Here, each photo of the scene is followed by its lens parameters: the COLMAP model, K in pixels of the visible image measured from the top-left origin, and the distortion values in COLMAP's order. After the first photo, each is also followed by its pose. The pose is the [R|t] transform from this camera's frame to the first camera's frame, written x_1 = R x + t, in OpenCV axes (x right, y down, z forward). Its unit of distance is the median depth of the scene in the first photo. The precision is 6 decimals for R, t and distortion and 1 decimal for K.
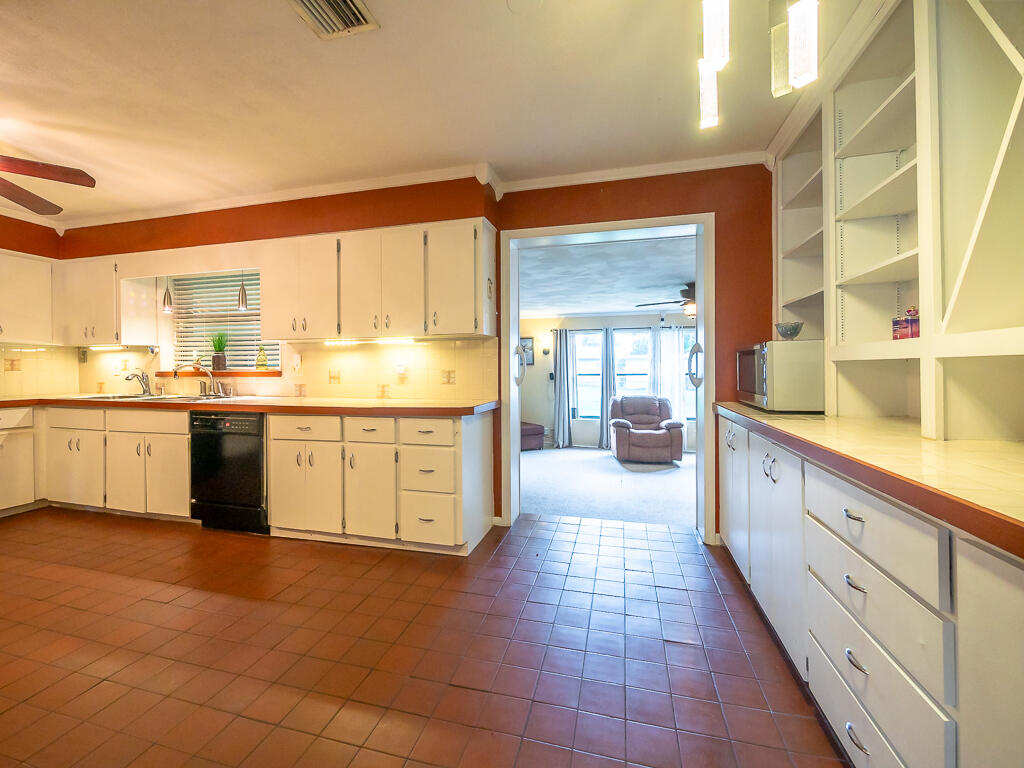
lens RADIAL K [[435.5, 0, 507.7], [0, 435.5, 373.9], [0, 0, 1]] dist [-0.011234, -0.000329]
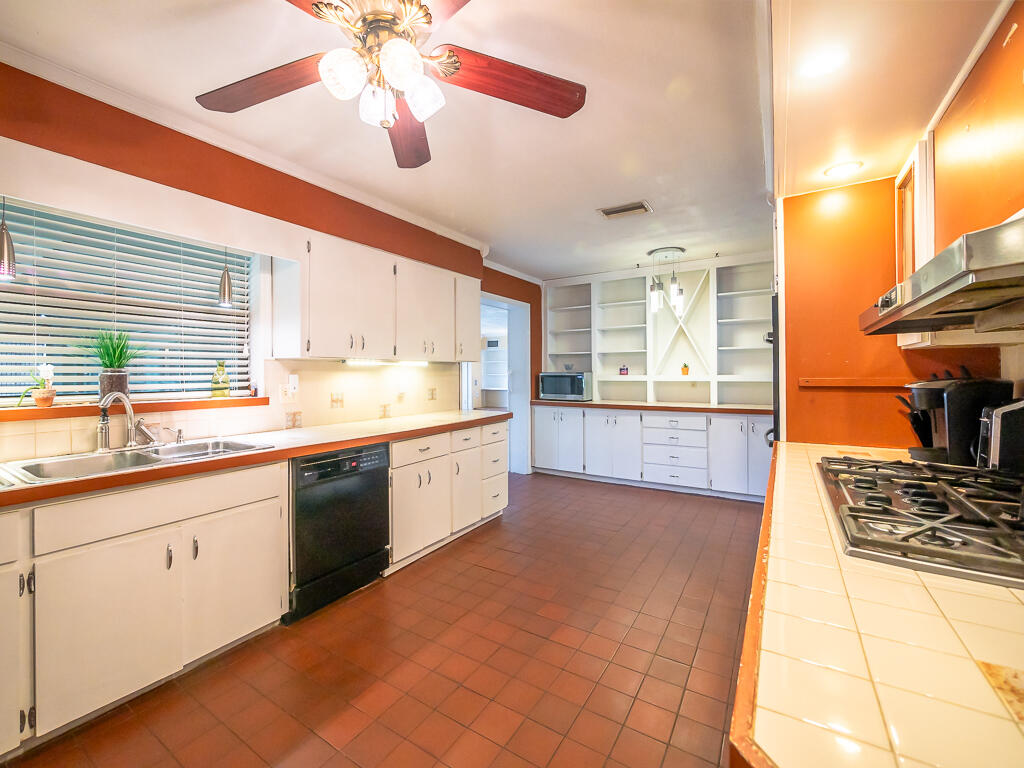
lens RADIAL K [[435.5, 0, 508.0], [0, 435.5, 377.3], [0, 0, 1]] dist [-0.011234, -0.000329]
pose [[0.296137, -0.007568, 0.955115, -1.175280], [0.012078, 0.999918, 0.004178, -0.040128], [-0.955069, 0.010298, 0.296205, 0.420439]]
